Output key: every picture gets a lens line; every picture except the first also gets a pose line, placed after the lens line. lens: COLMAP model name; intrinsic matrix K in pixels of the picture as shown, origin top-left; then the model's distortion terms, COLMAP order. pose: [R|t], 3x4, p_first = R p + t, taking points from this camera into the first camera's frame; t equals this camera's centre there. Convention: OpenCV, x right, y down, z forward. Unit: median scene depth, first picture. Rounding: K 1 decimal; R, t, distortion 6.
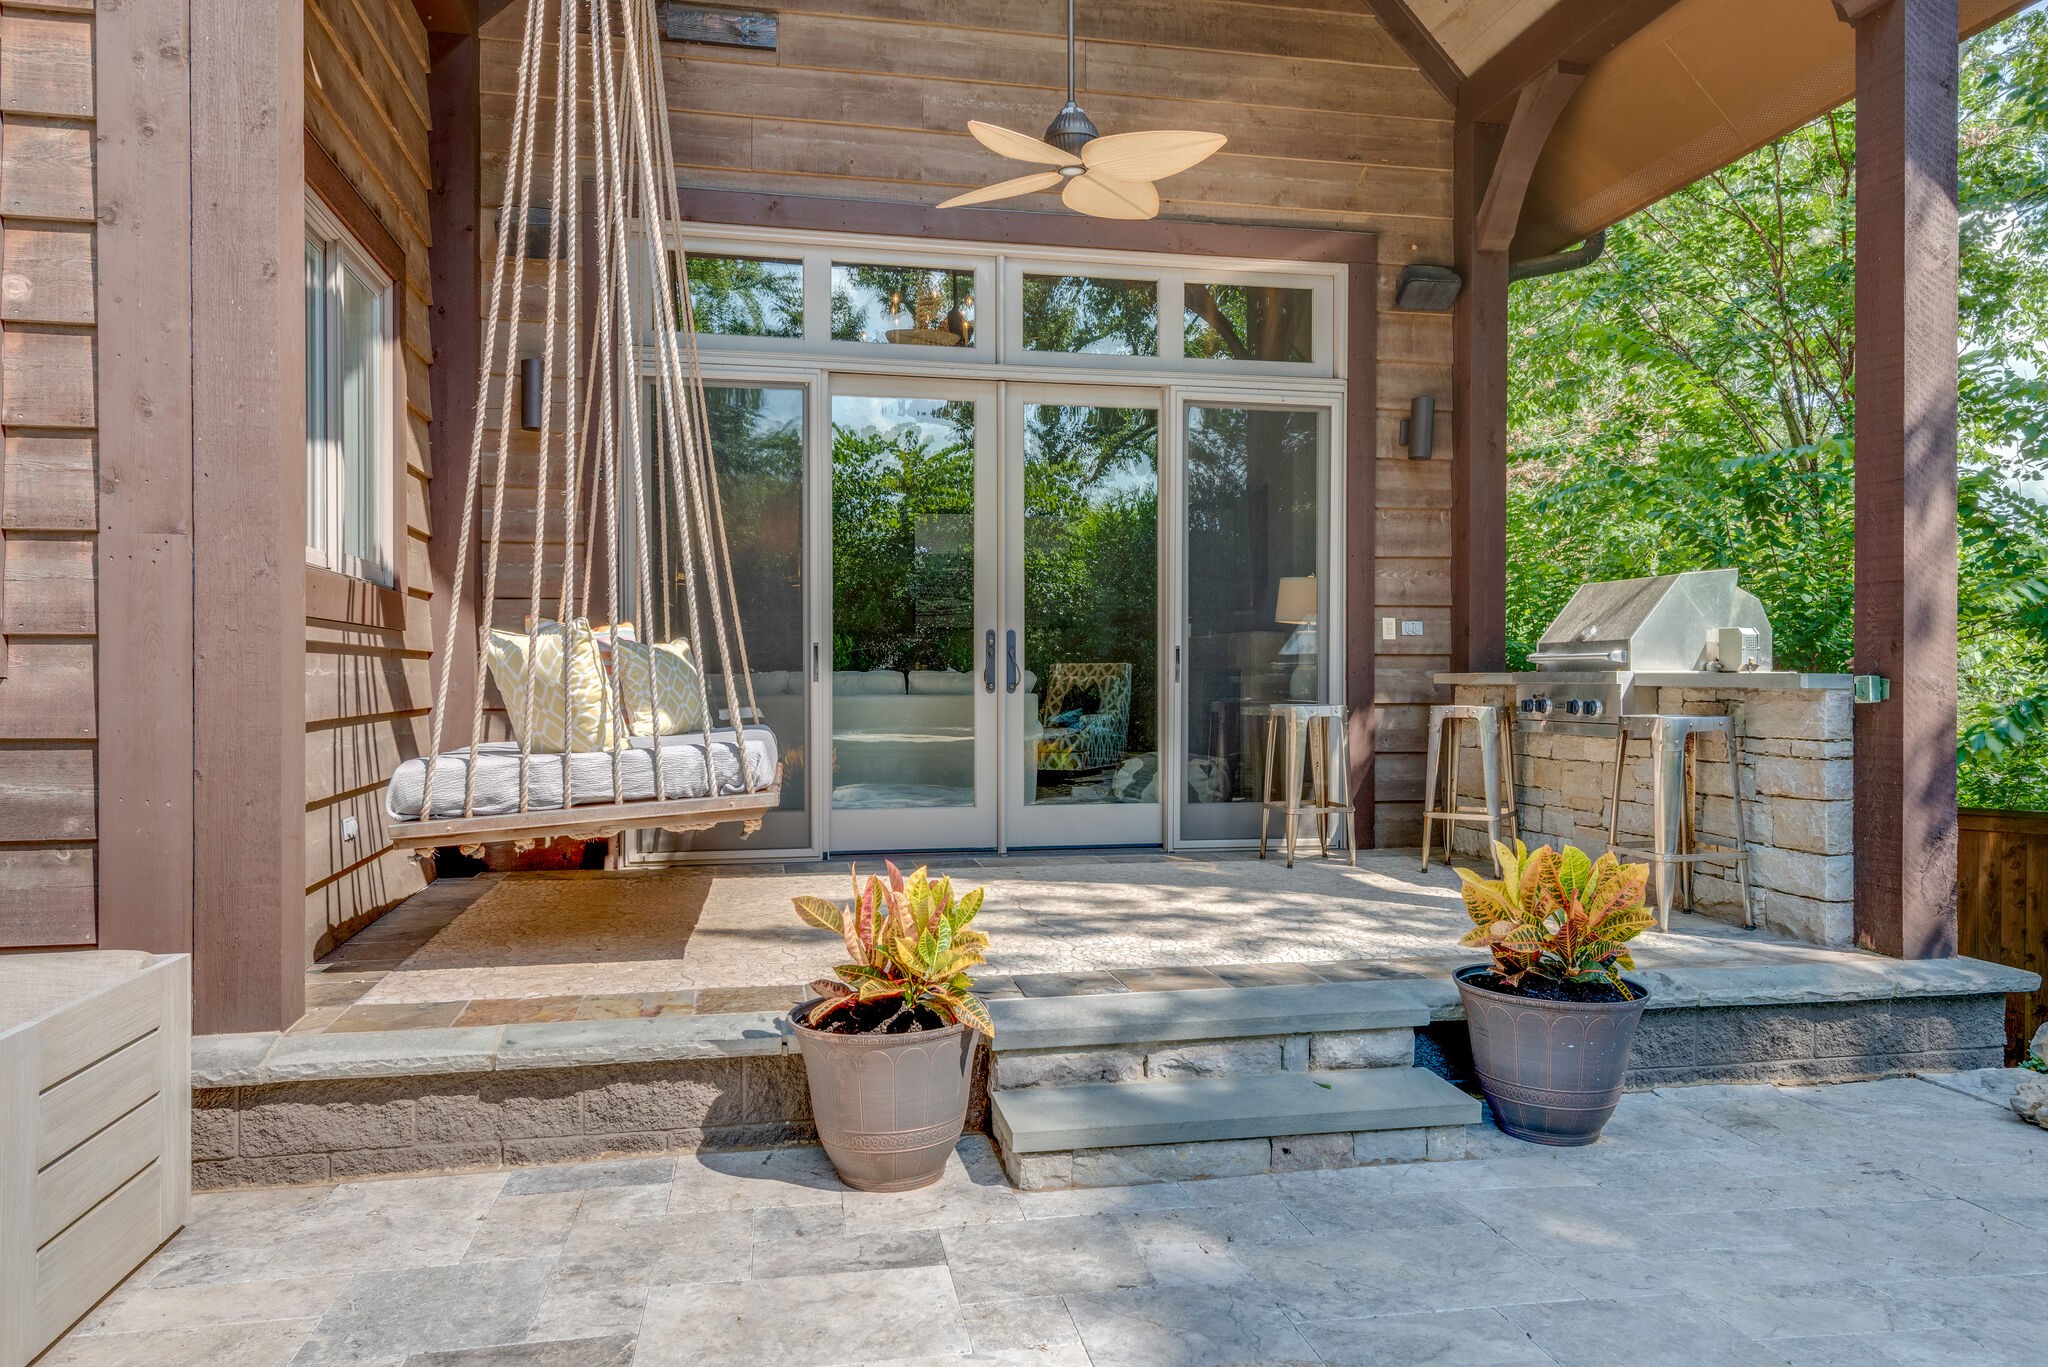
lens RADIAL K [[1391.6, 0, 1026.1], [0, 1391.6, 688.8], [0, 0, 1]] dist [-0.003349, -0.001178]
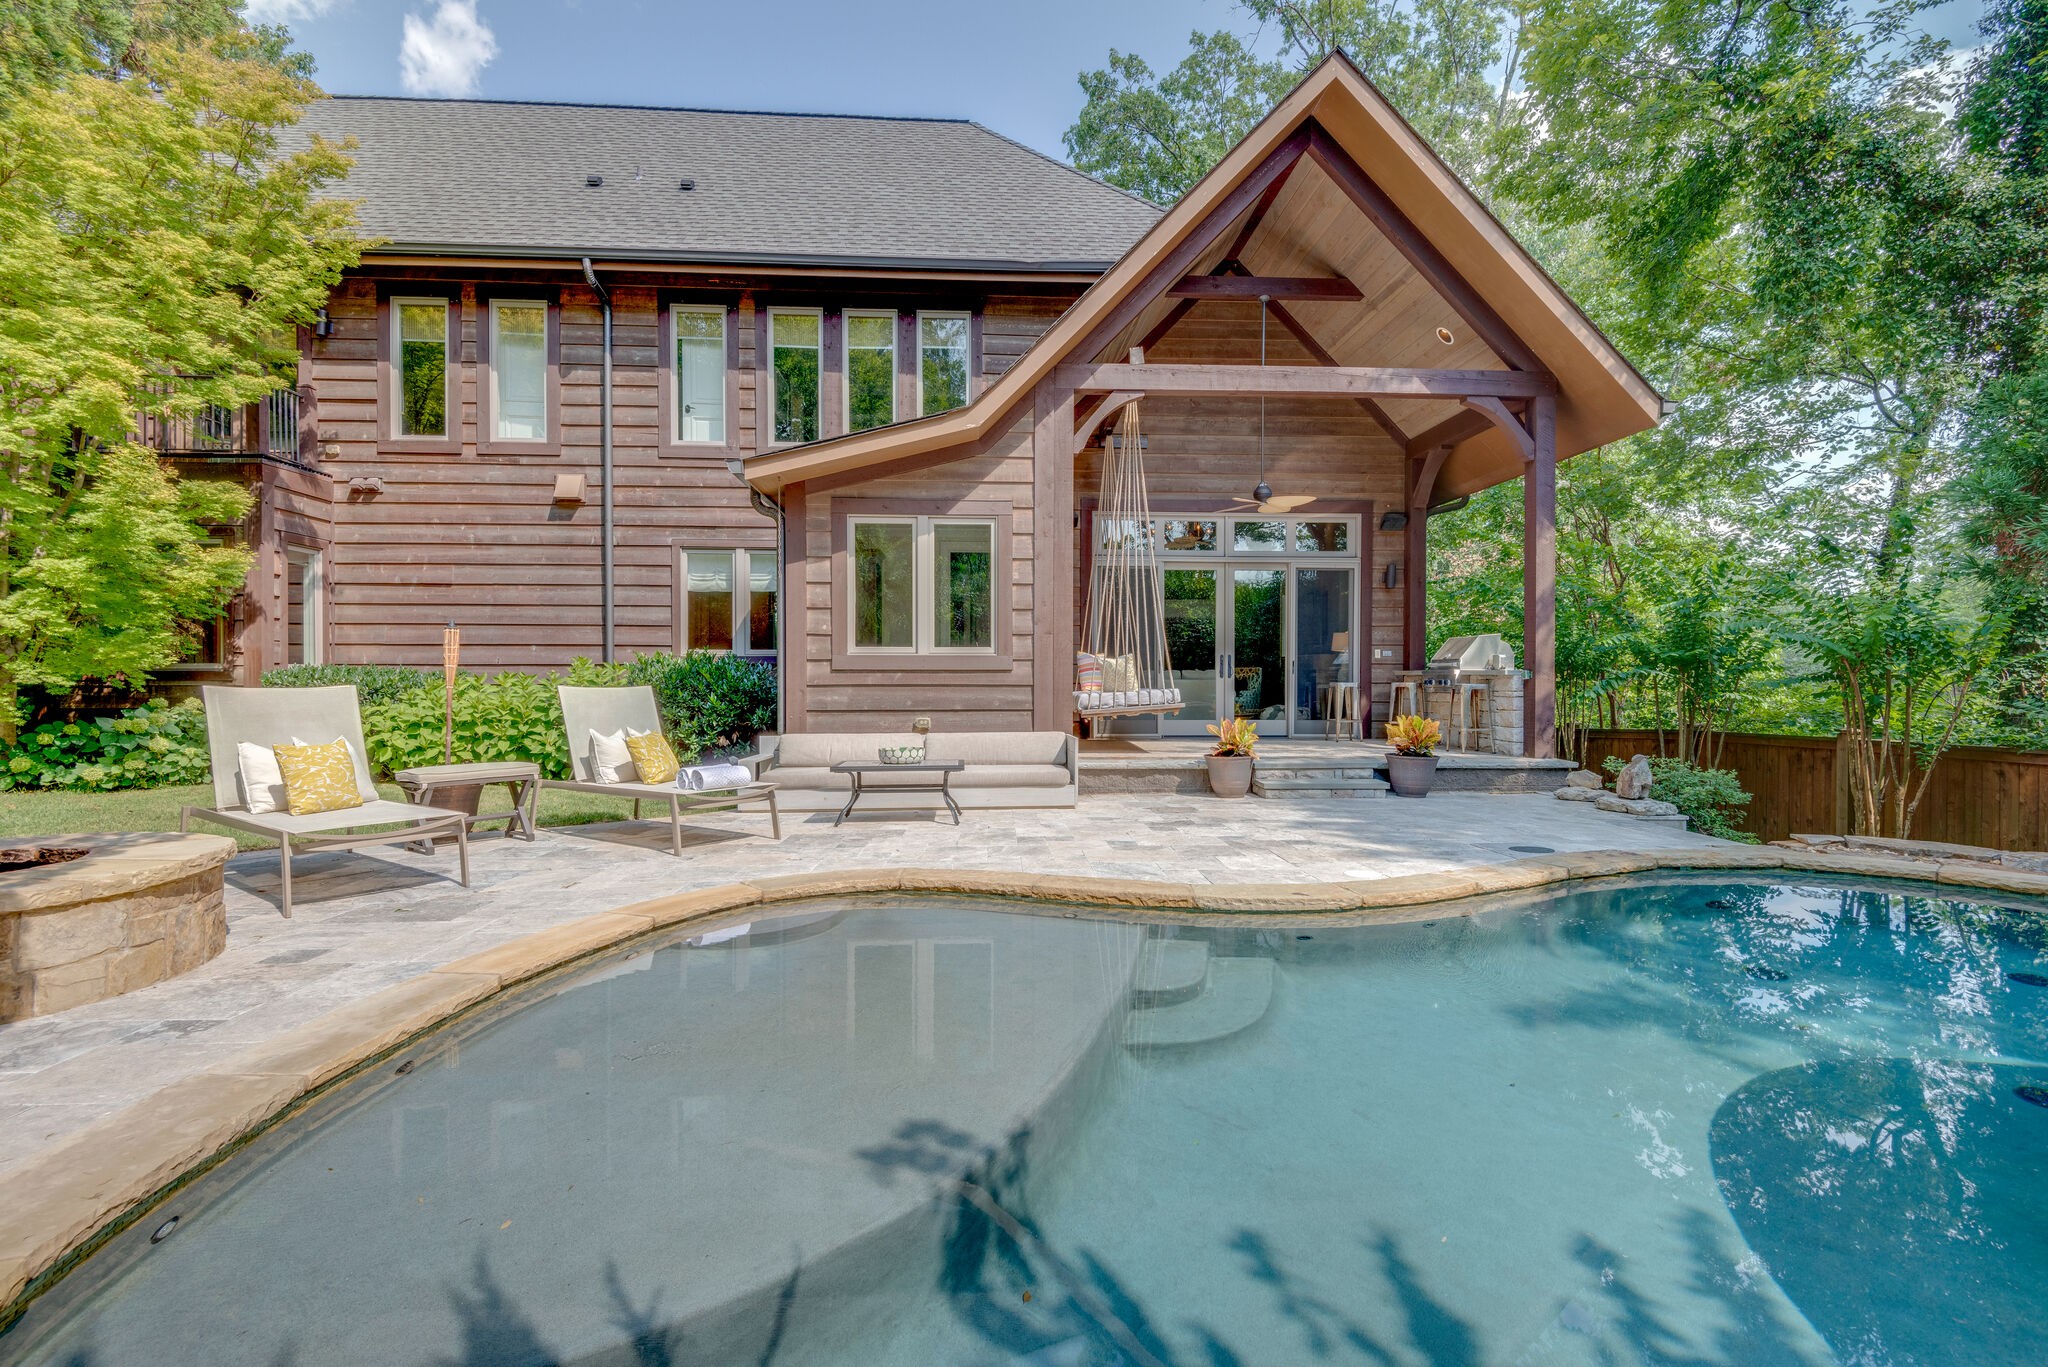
lens RADIAL K [[919.6, 0, 1011.5], [0, 919.6, 682.4], [0, 0, 1]] dist [0.014555, 0.000052]
pose [[0.988273, 0.002067, -0.152686, -0.151862], [-0.002732, 0.999988, -0.004145, 0.019148], [0.152675, 0.004514, 0.988266, -0.808761]]
